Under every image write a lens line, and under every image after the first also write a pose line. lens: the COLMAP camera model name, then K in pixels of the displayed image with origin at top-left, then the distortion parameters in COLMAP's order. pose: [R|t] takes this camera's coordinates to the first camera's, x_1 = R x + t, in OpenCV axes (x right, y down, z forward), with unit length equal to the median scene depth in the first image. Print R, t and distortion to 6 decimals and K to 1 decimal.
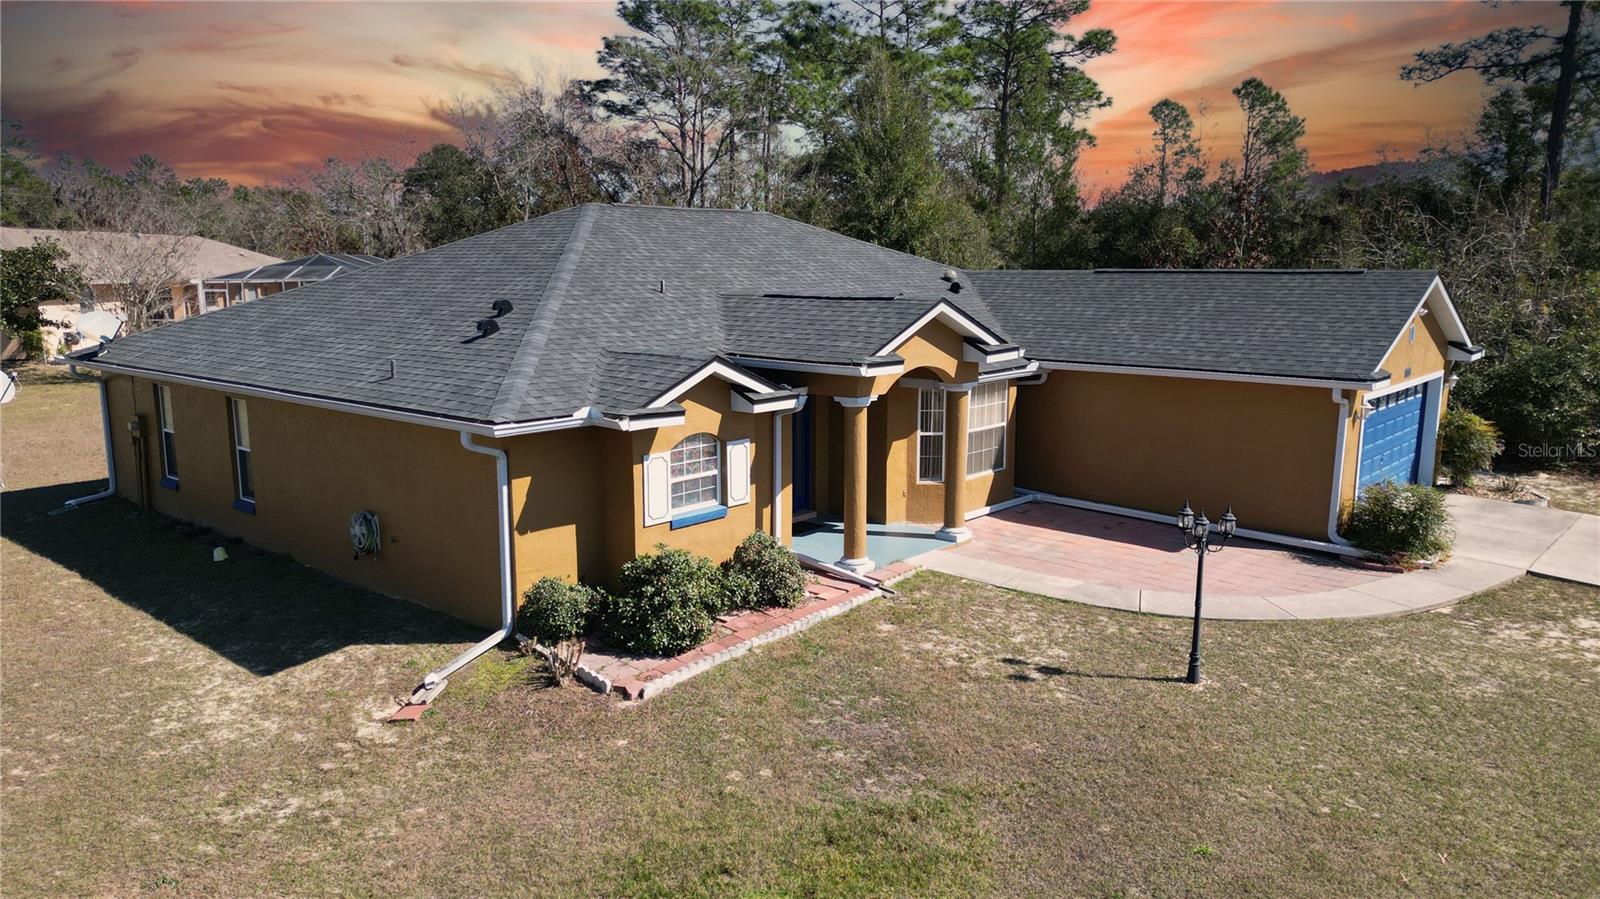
lens RADIAL K [[1172.7, 0, 800.0], [0, 1172.7, 449.5], [0, 0, 1]] dist [0.005034, -0.000141]
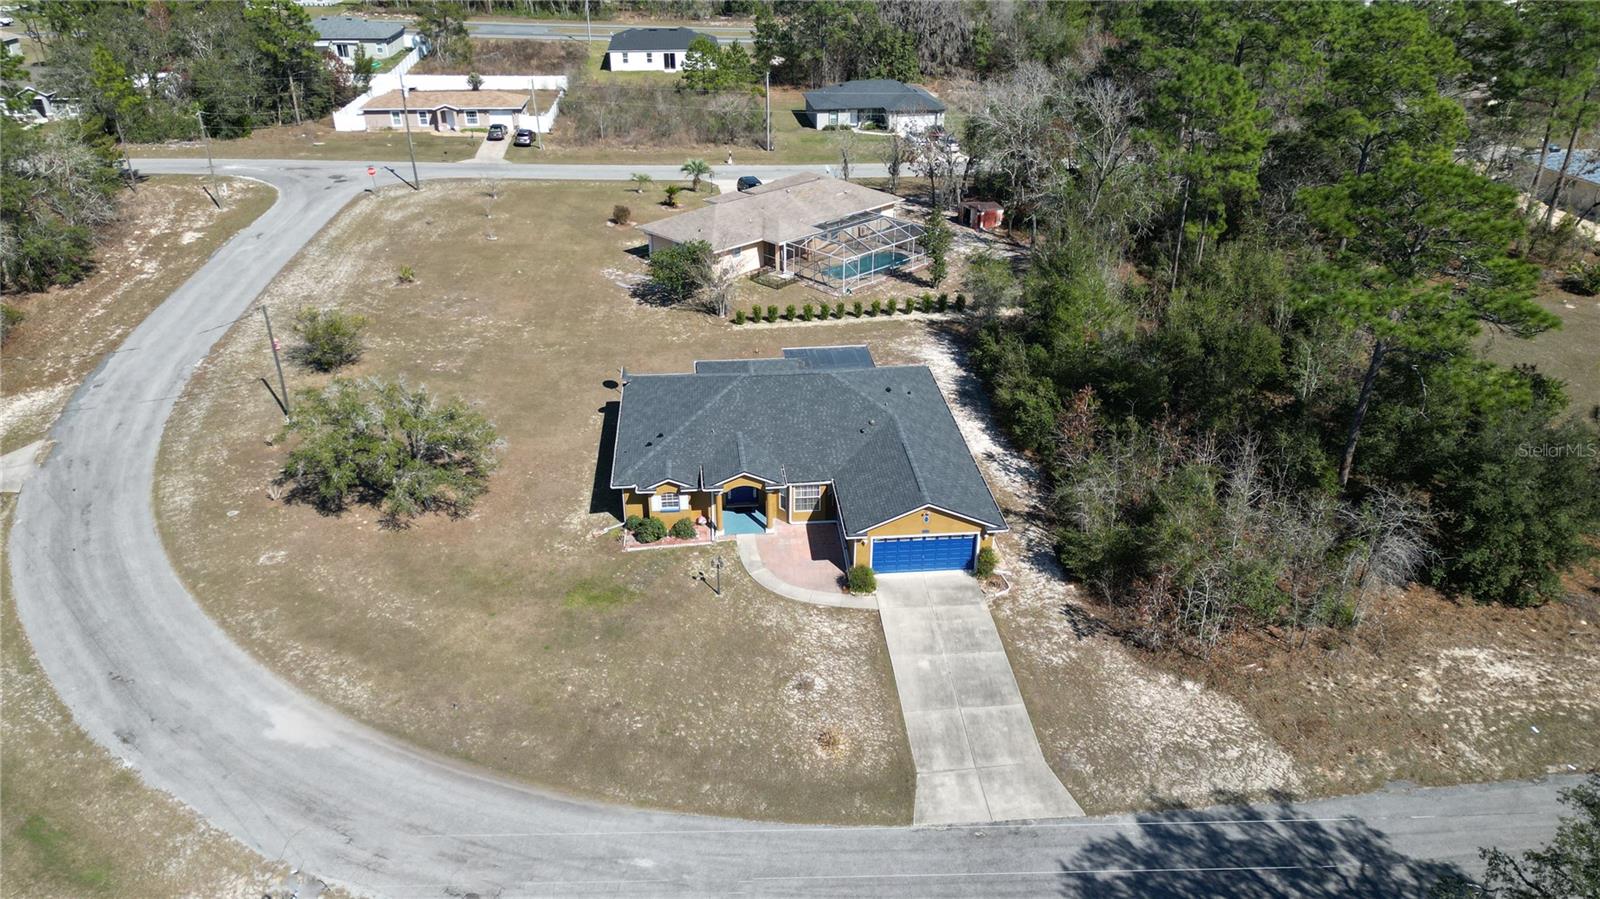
lens RADIAL K [[1172.7, 0, 800.0], [0, 1172.7, 449.5], [0, 0, 1]] dist [0.005034, -0.000141]
pose [[0.723817, 0.333607, -0.603983, 2.519405], [-0.112595, 0.920722, 0.373622, -1.639608], [0.680743, -0.202429, 0.703996, -1.433033]]
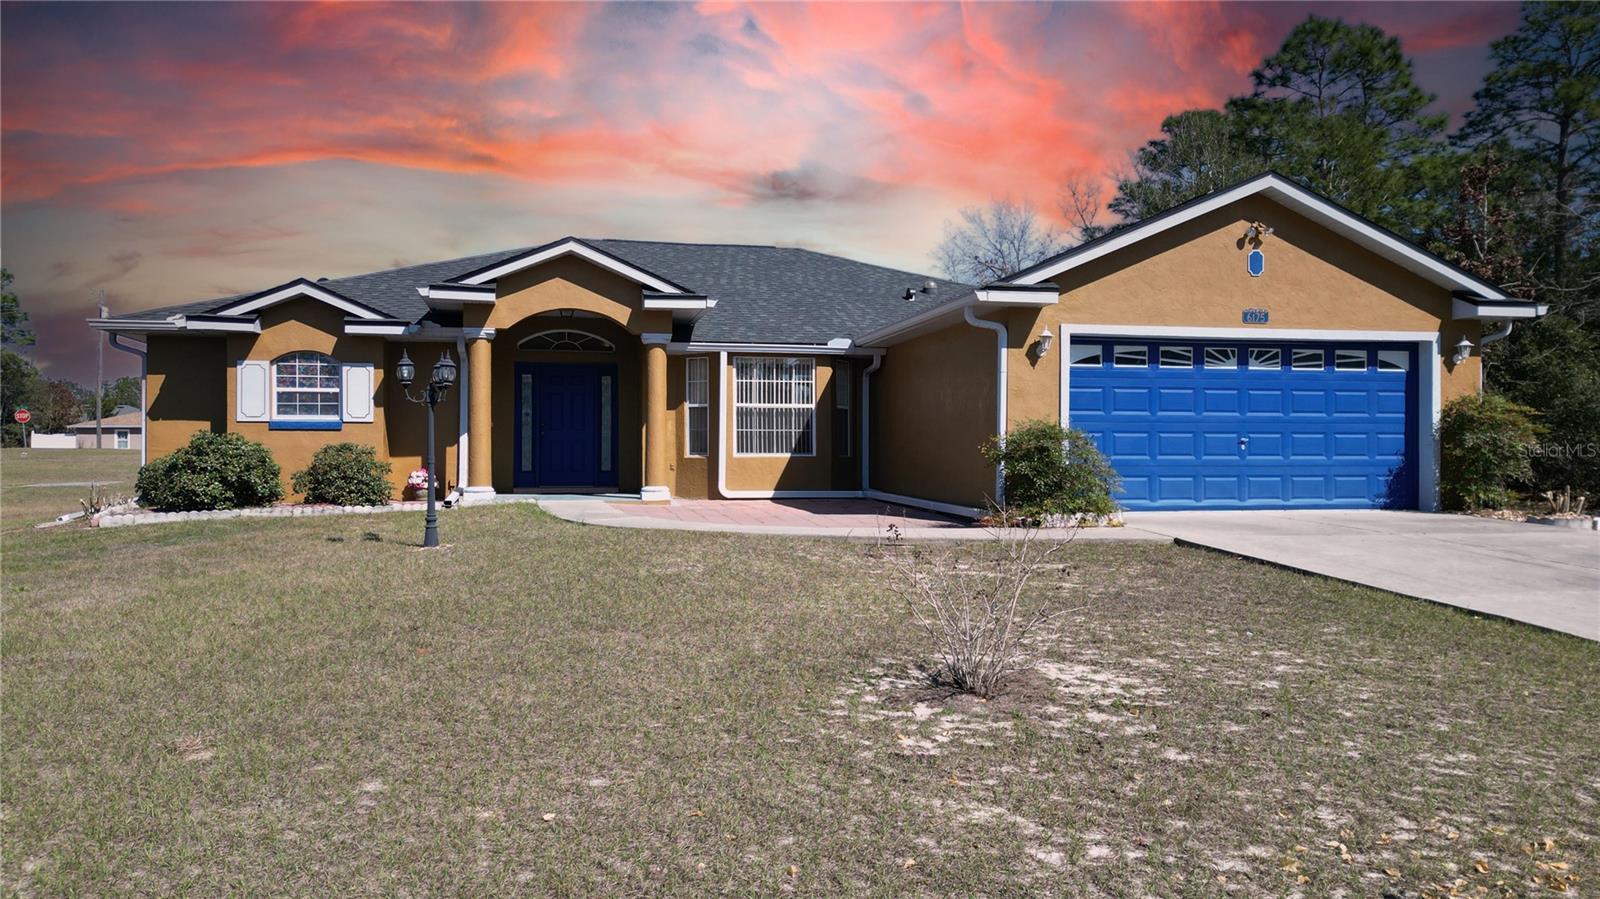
lens RADIAL K [[1126.8, 0, 800.0], [0, 1126.8, 449.5], [0, 0, 1]] dist [-0.002480, -0.002296]
pose [[0.800730, -0.006796, -0.598987, 0.940779], [-0.098545, 0.984818, -0.142910, 0.187452], [0.590865, 0.173459, 0.787903, 0.414939]]
